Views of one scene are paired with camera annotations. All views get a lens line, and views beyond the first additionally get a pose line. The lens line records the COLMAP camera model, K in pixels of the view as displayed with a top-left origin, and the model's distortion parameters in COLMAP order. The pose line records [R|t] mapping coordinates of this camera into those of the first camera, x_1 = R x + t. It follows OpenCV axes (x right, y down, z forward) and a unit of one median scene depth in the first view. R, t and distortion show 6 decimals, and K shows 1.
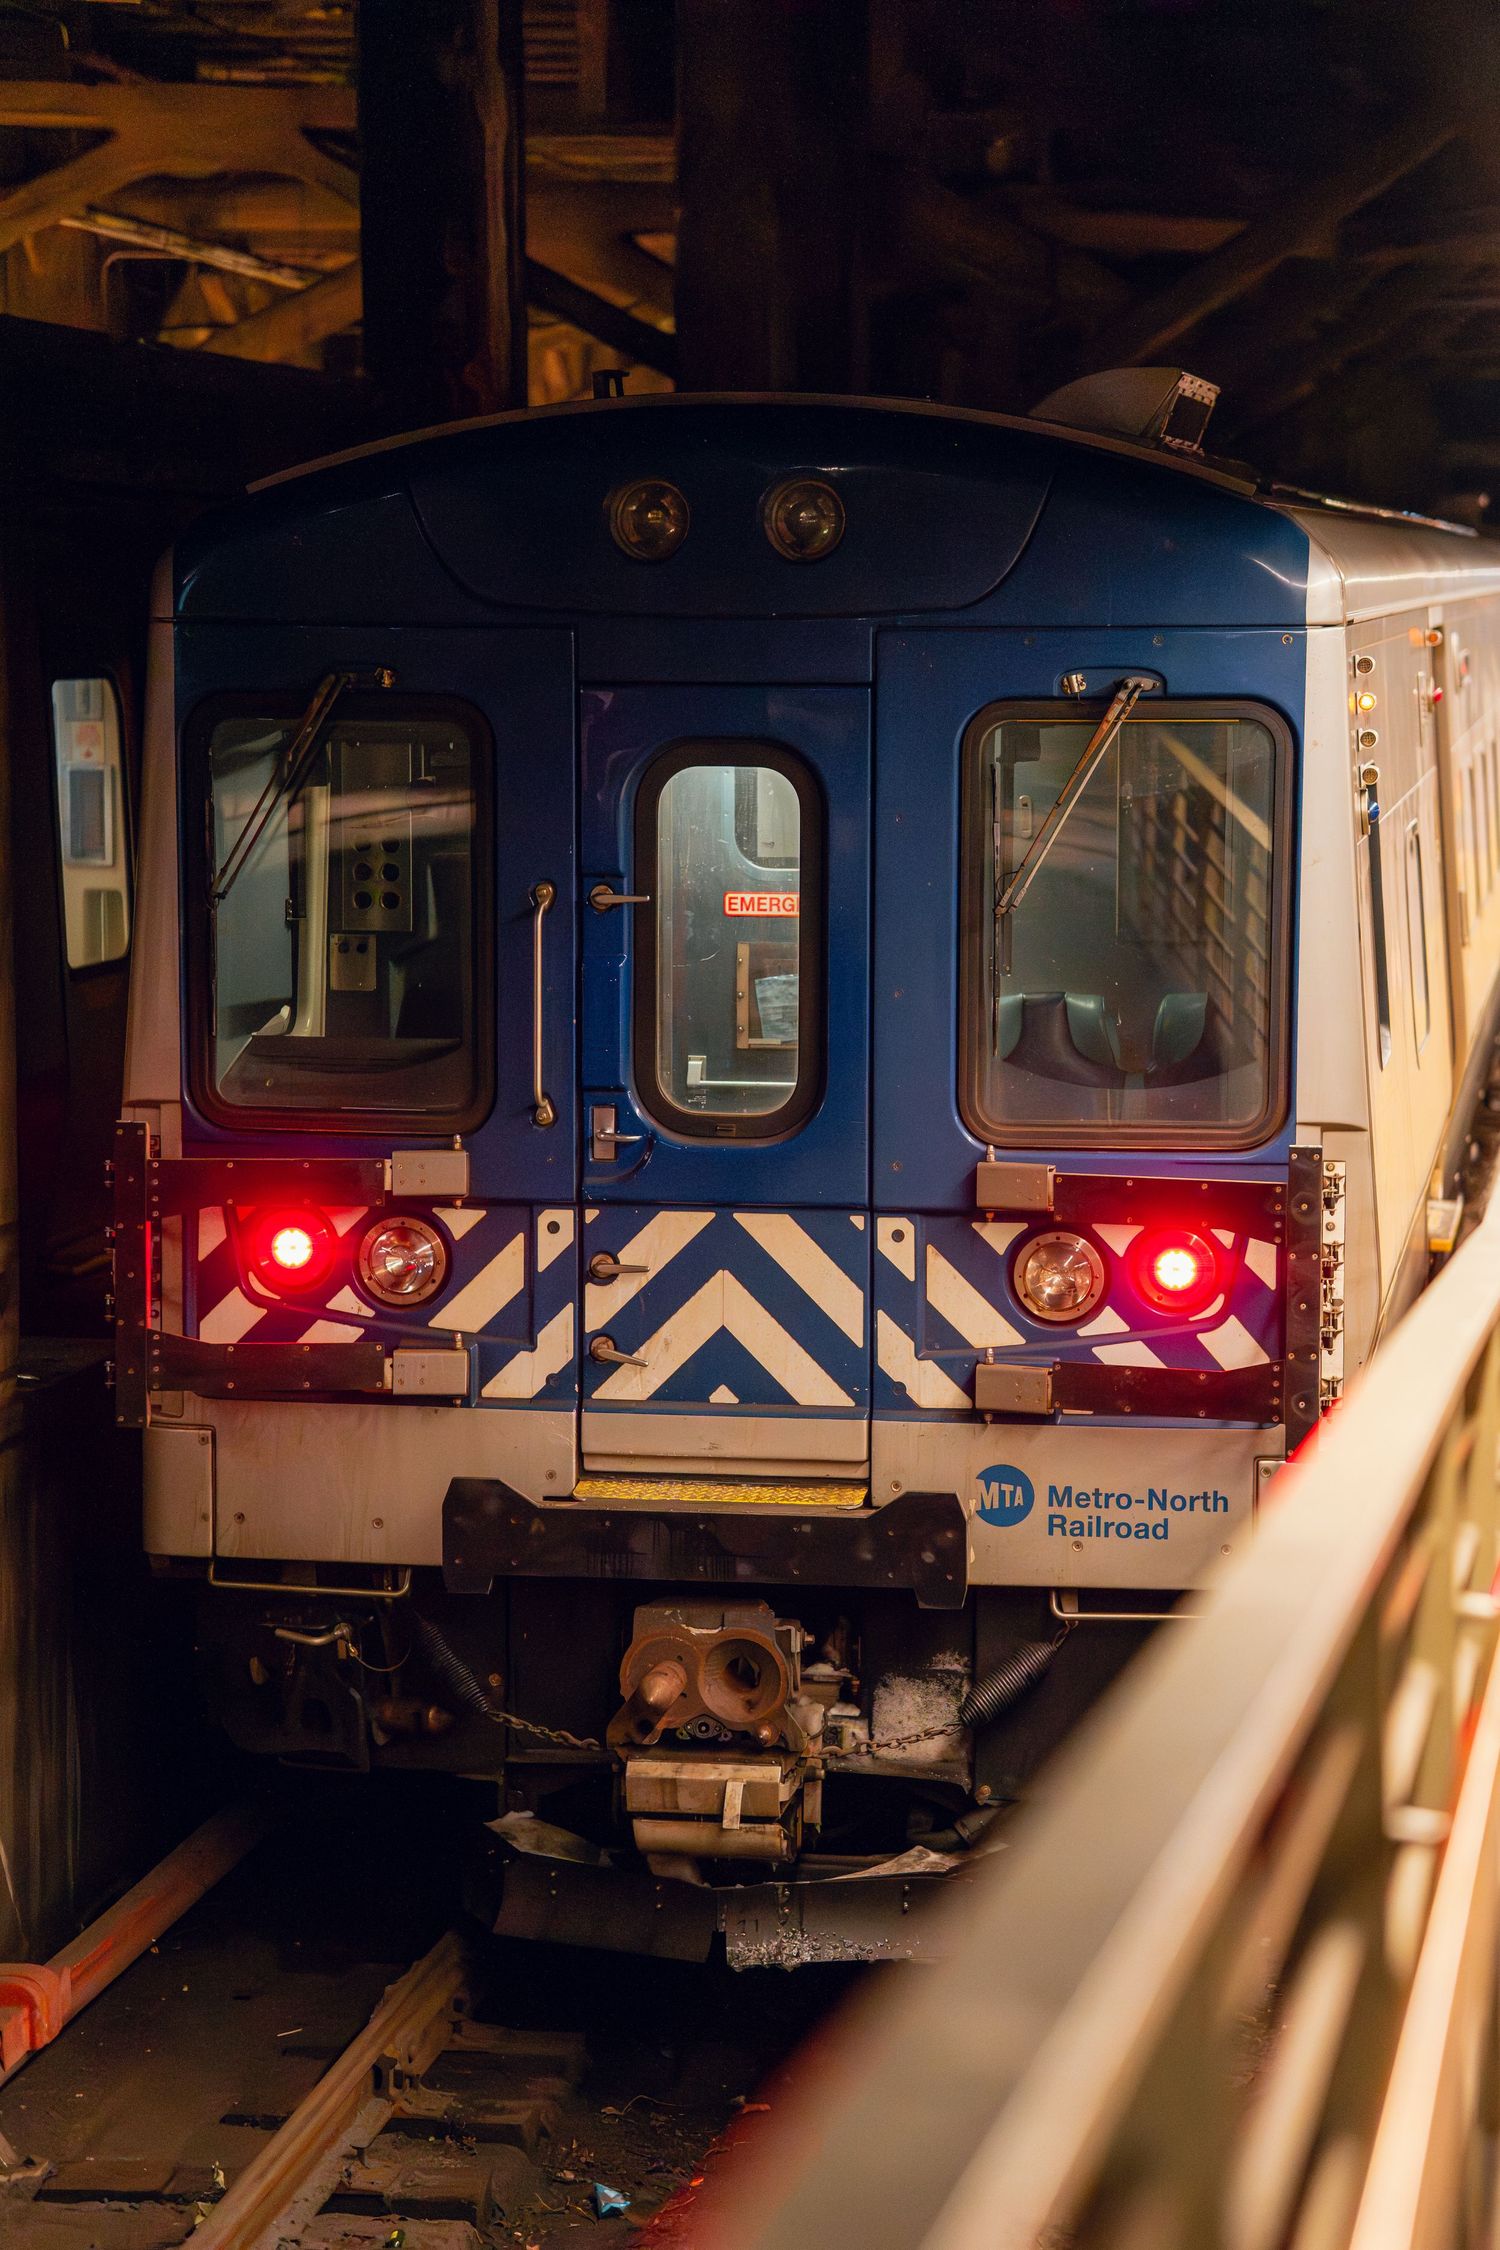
lens RADIAL K [[5380.4, 0, 753.2], [0, 5380.4, 1134.5], [0, 0, 1]] dist [0.756671, 0.000000]
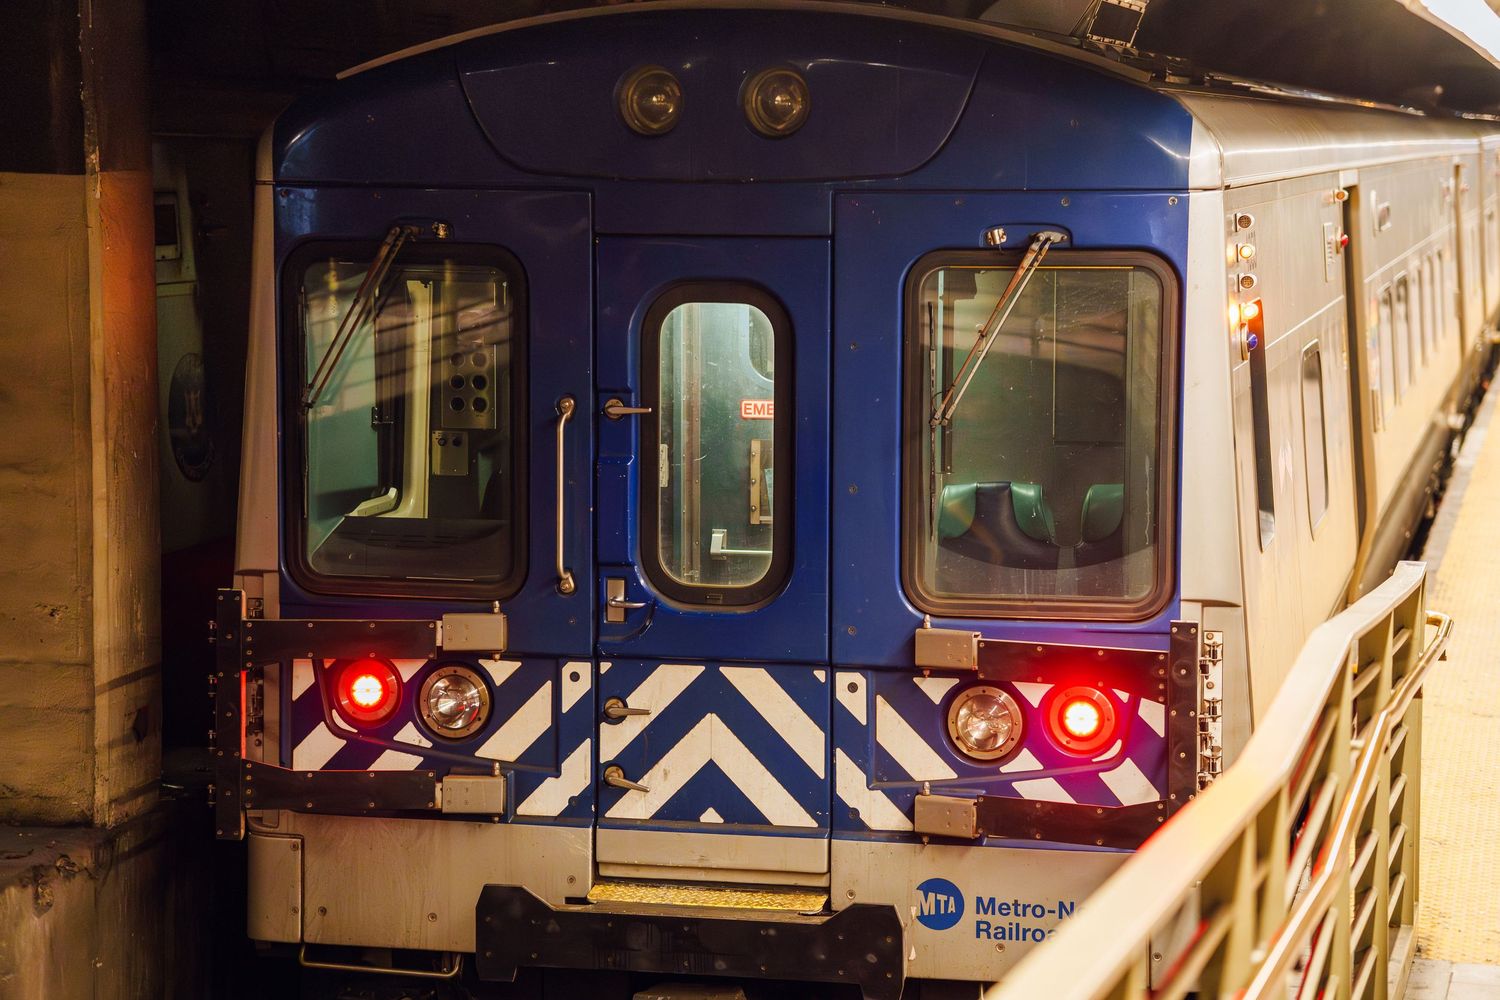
lens RADIAL K [[3586.9, 0, 749.2], [0, 3586.9, 494.5], [0, 0, 1]] dist [0.756671, 0.000000]
pose [[0.998067, 0.006896, -0.061760, 0.053289], [-0.007313, 0.999952, -0.006541, -0.019295], [0.061712, 0.006980, 0.998070, 0.184830]]
